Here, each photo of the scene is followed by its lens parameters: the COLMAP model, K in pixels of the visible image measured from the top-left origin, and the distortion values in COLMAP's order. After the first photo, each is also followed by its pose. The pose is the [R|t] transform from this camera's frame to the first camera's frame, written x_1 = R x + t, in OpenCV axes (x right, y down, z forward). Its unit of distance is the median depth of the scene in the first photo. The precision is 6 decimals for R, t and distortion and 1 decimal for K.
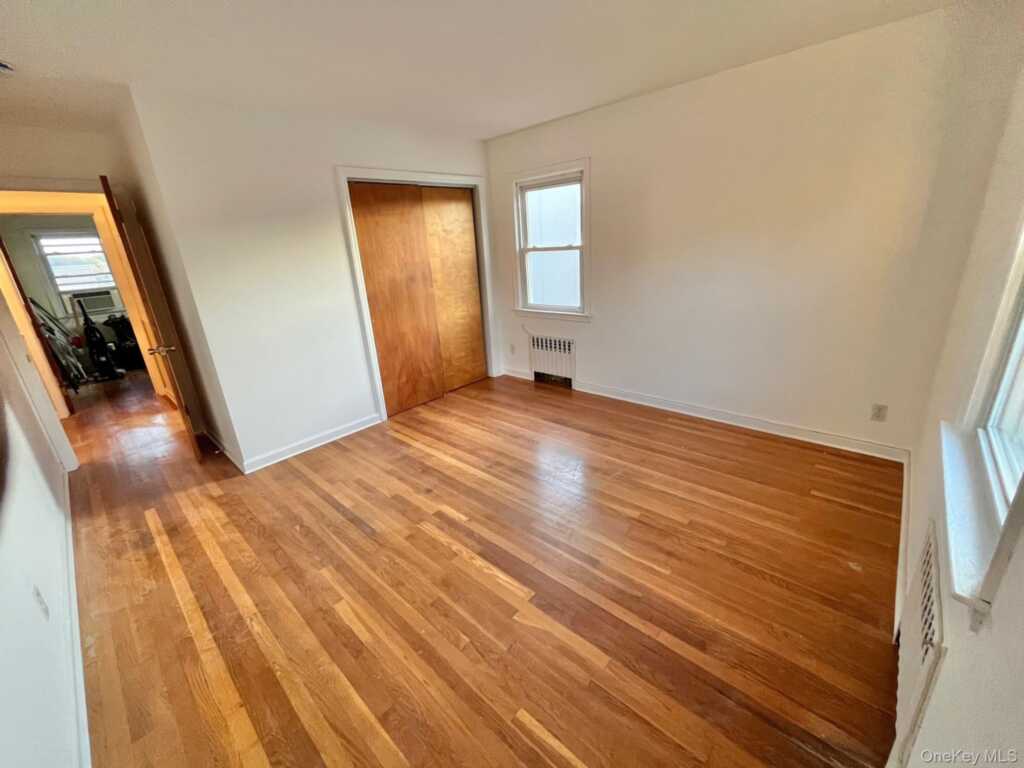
lens RADIAL K [[414.0, 0, 512.0], [0, 414.0, 384.0], [0, 0, 1]] dist [-0.003972, -0.000250]
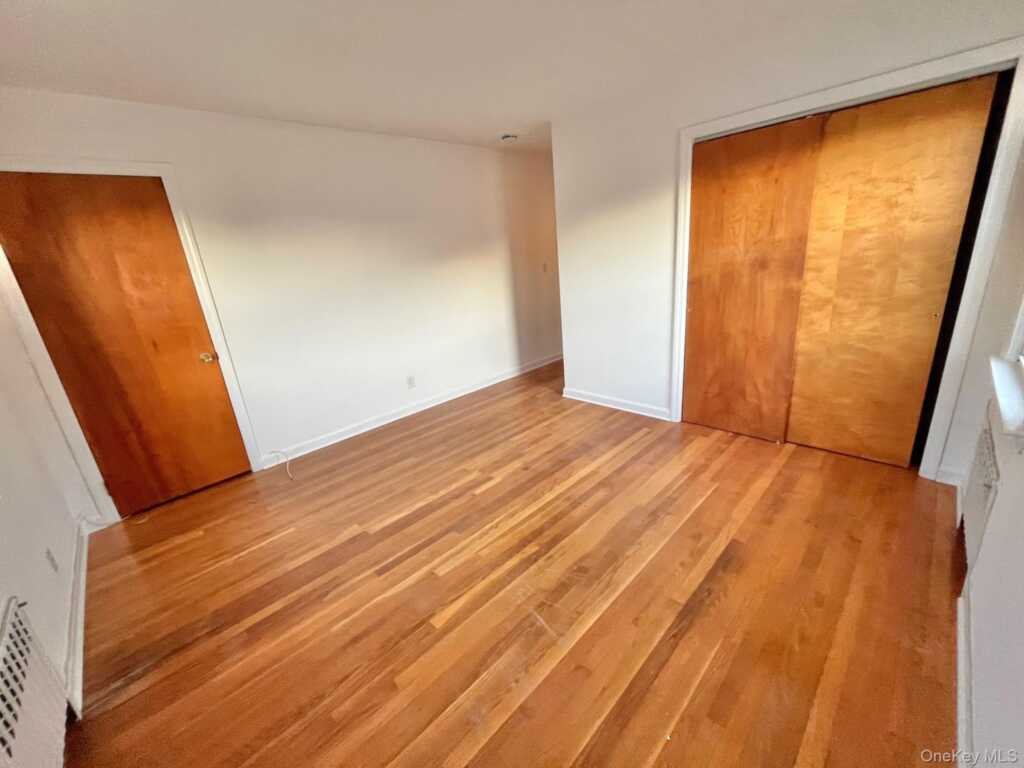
lens RADIAL K [[414.0, 0, 512.0], [0, 414.0, 384.0], [0, 0, 1]] dist [-0.003972, -0.000250]
pose [[-0.048181, 0.367678, -0.928704, 0.638961], [-0.239640, 0.898373, 0.368102, -0.289089], [0.969666, 0.240290, 0.044825, 0.773456]]
